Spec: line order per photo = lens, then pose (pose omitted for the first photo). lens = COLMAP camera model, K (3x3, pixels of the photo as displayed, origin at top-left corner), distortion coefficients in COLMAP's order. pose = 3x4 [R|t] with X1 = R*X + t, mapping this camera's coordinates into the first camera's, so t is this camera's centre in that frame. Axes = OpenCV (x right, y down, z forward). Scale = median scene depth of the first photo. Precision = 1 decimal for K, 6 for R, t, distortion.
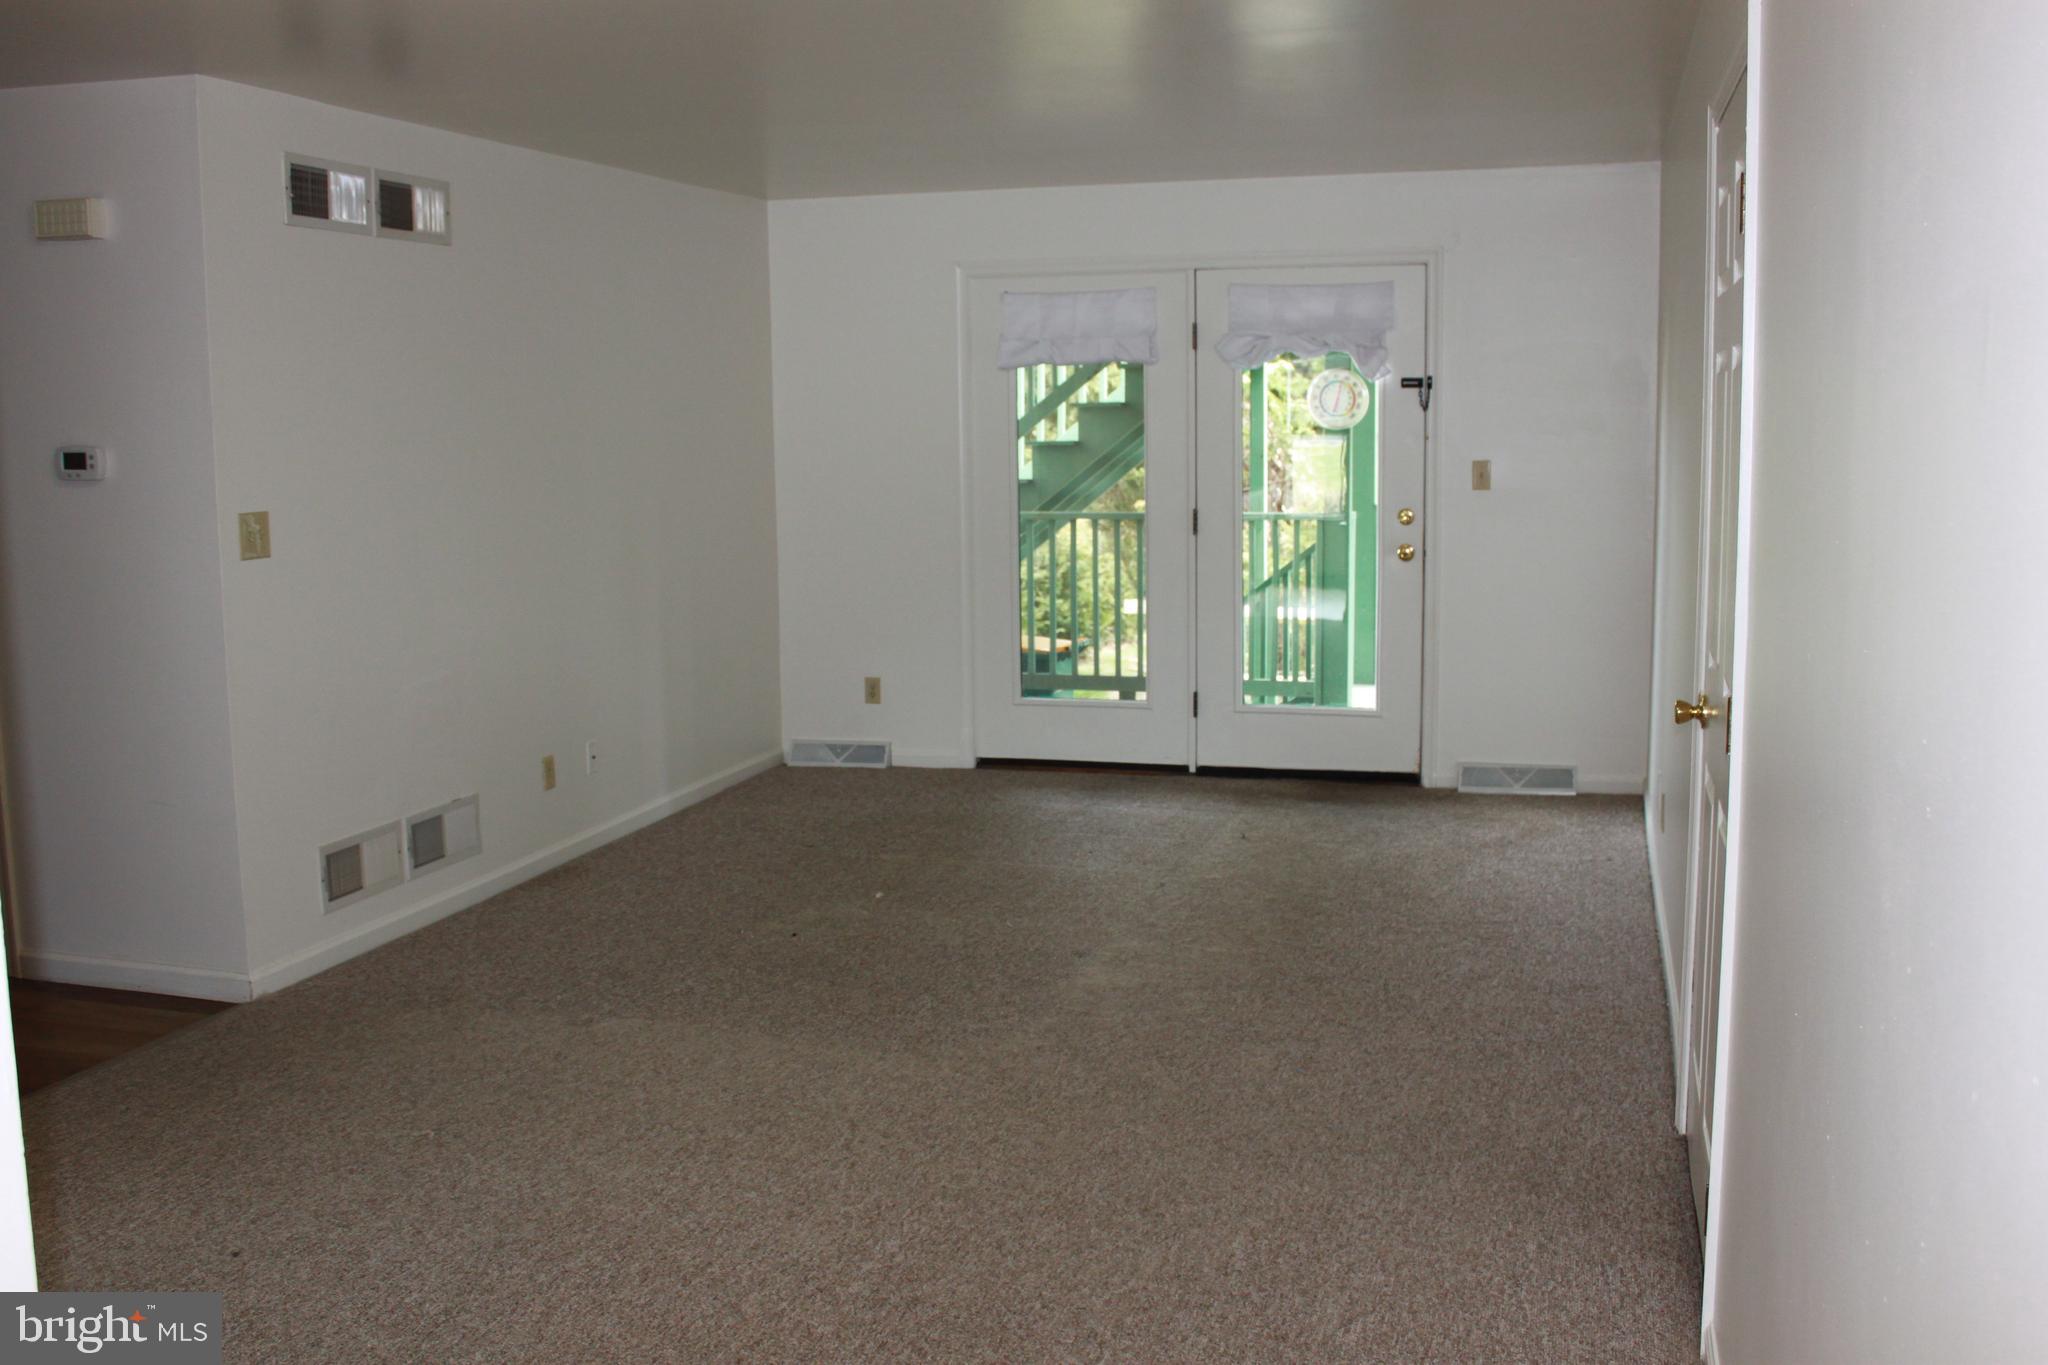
lens RADIAL K [[1940.5, 0, 1024.0], [0, 1940.5, 682.5], [0, 0, 1]] dist [-0.124952, -0.000285]
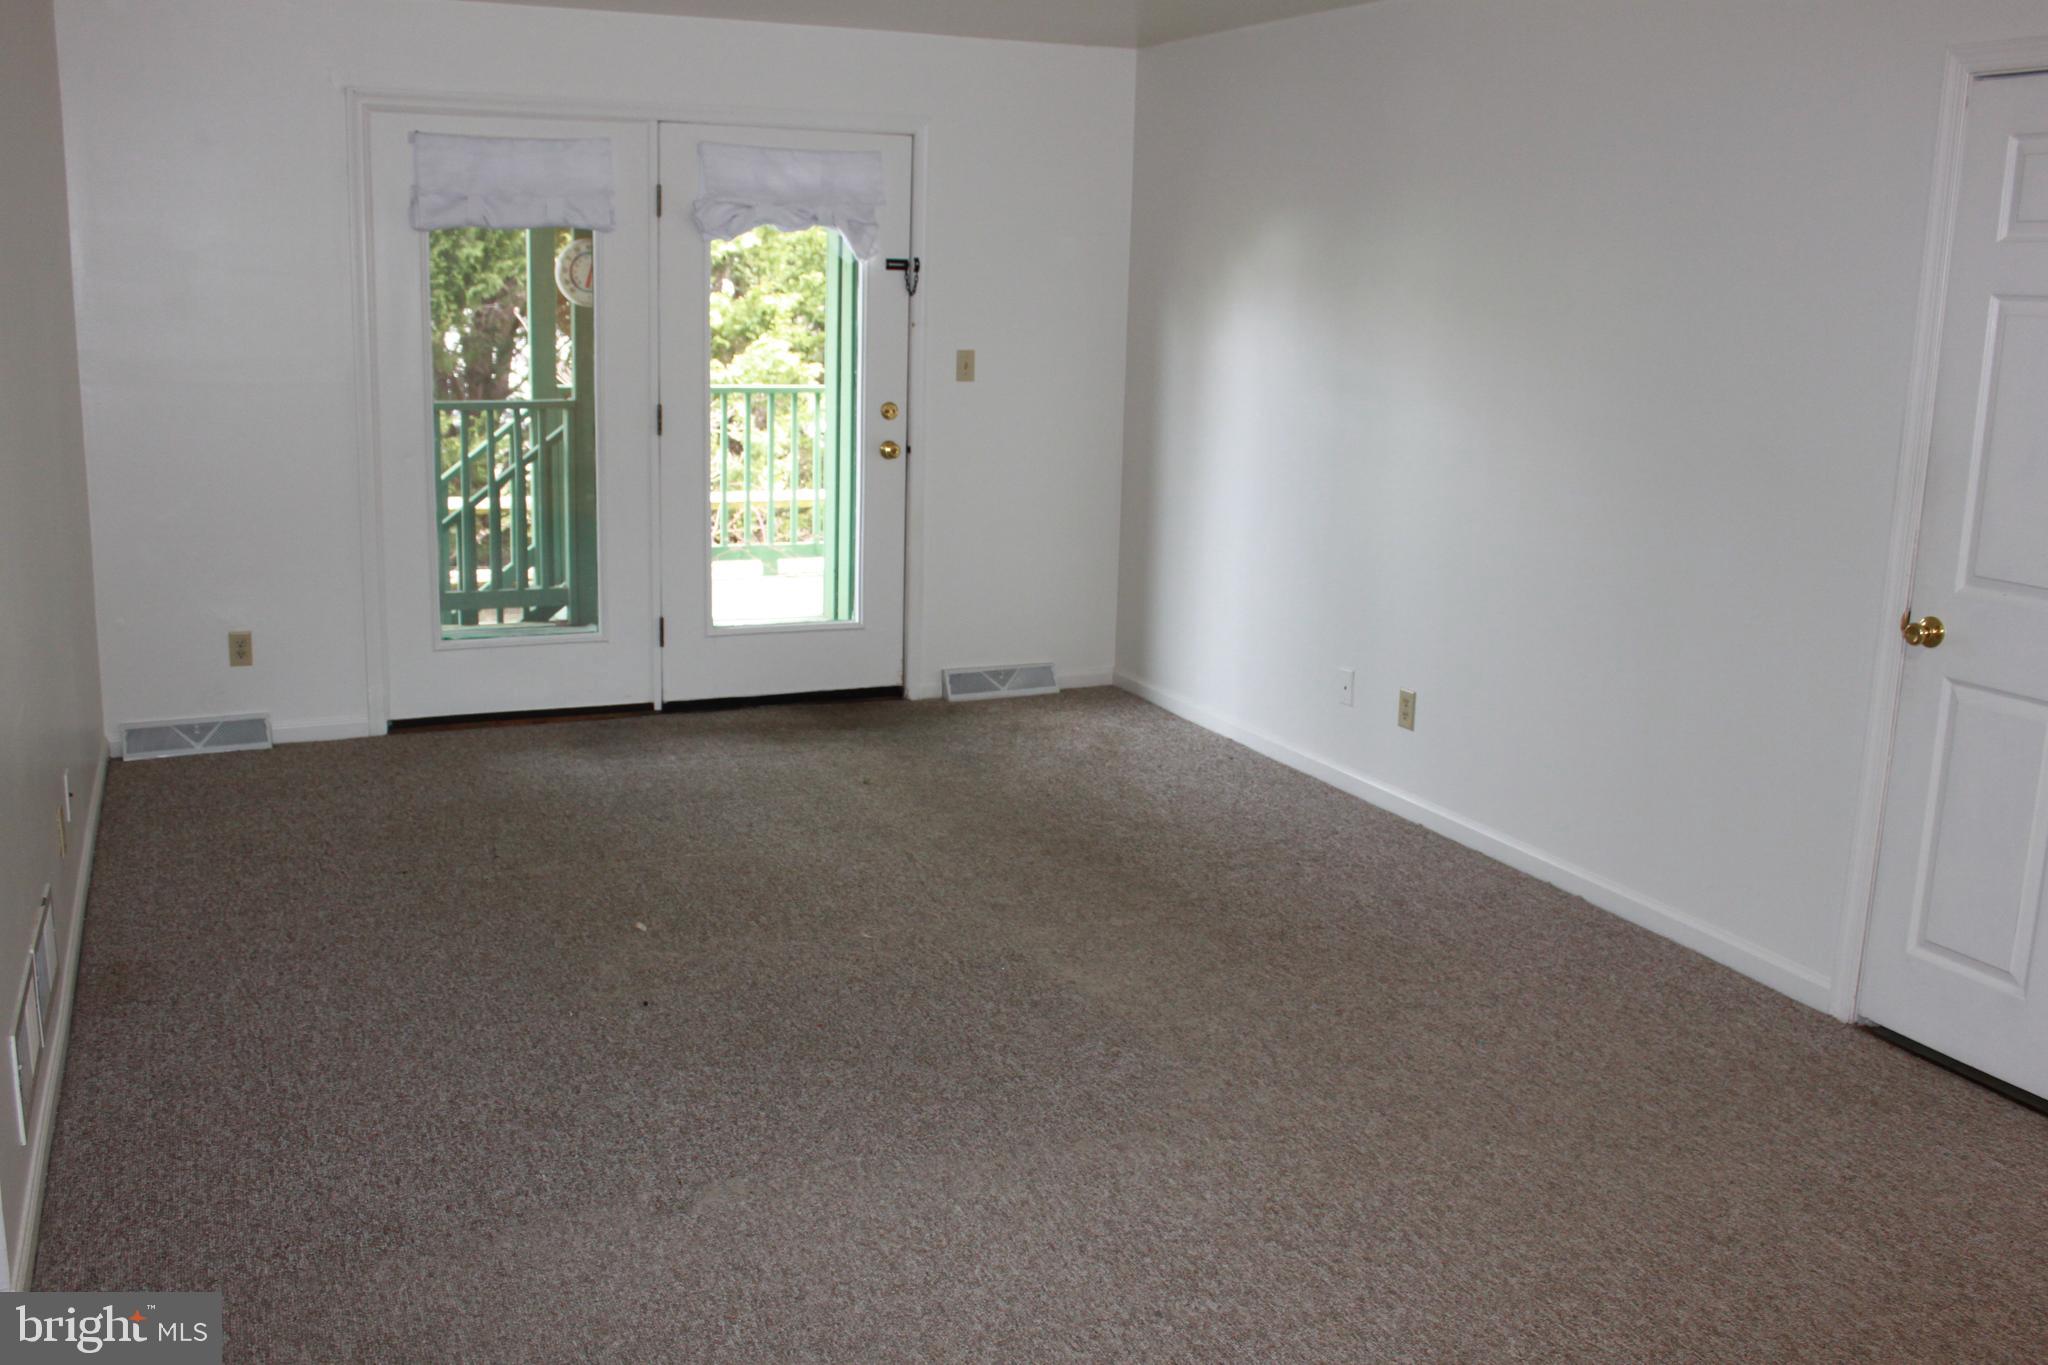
lens RADIAL K [[1876.7, 0, 1024.0], [0, 1876.7, 682.5], [0, 0, 1]] dist [-0.107494, 0.023598]
pose [[0.762582, -0.103463, 0.638564, -0.340011], [0.053302, 0.993820, 0.097369, -0.040927], [-0.644692, -0.040215, 0.763384, 0.272914]]
